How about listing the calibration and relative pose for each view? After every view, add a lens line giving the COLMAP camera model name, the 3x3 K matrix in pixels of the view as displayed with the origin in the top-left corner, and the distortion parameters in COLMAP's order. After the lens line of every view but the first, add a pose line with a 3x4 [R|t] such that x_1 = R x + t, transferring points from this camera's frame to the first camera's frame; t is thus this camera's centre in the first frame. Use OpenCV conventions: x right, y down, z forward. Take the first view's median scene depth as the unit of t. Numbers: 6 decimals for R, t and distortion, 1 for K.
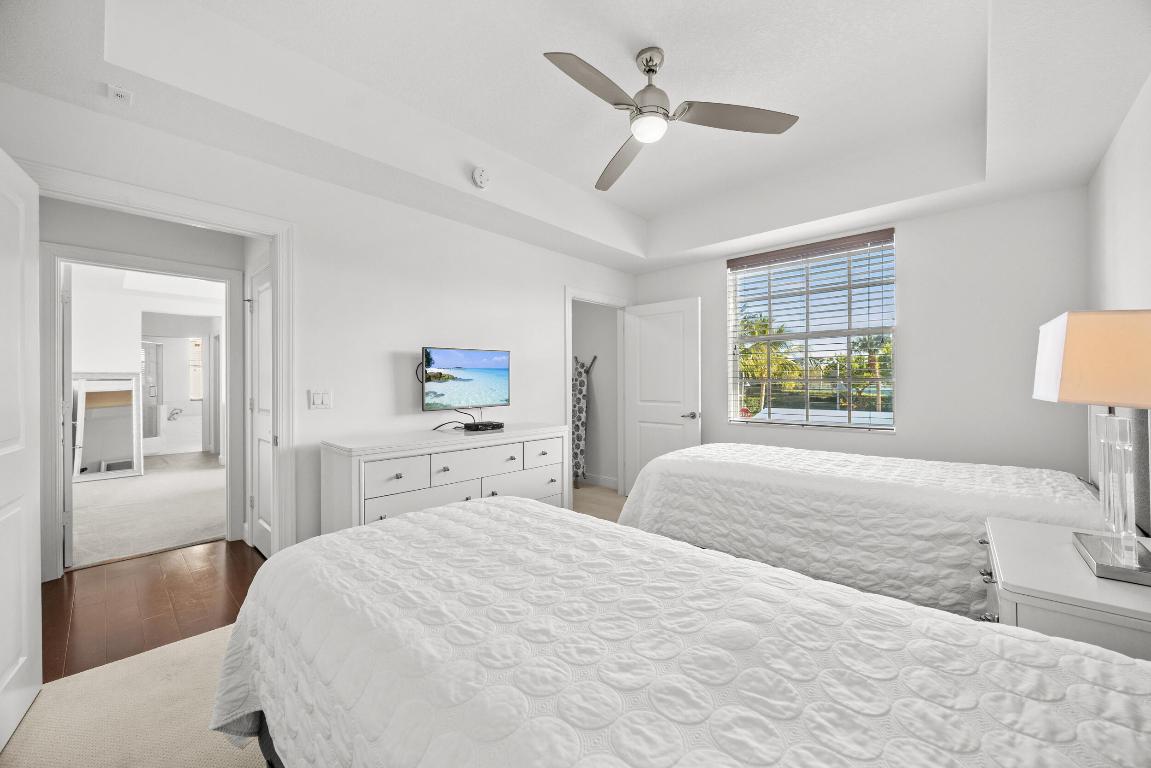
lens RADIAL K [[440.1, 0, 581.0], [0, 440.1, 385.1], [0, 0, 1]] dist [-0.000568, 0.000014]
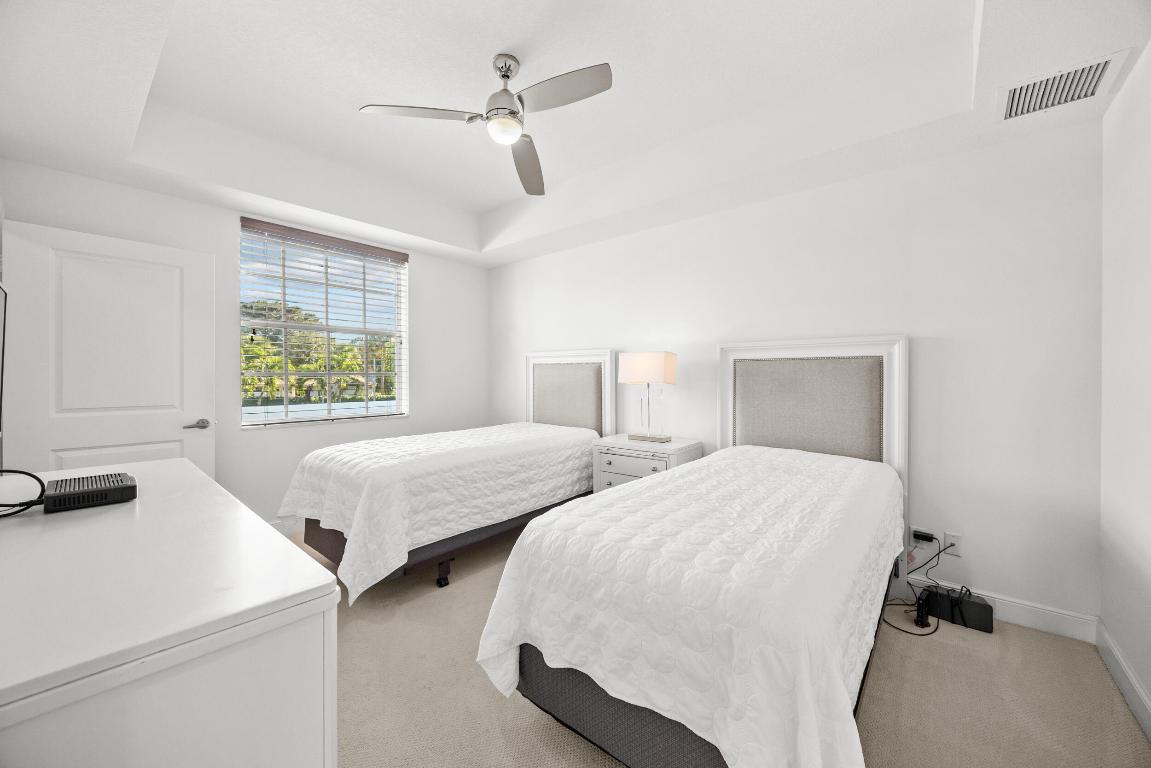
lens RADIAL K [[439.0, 0, 576.5], [0, 439.0, 373.6], [0, 0, 1]] dist [-0.002982, -0.000149]
pose [[-0.037167, 0.009511, 0.999264, -0.724646], [0.006765, 0.999934, -0.009265, 0.002214], [-0.999286, 0.006415, -0.037229, 0.716191]]
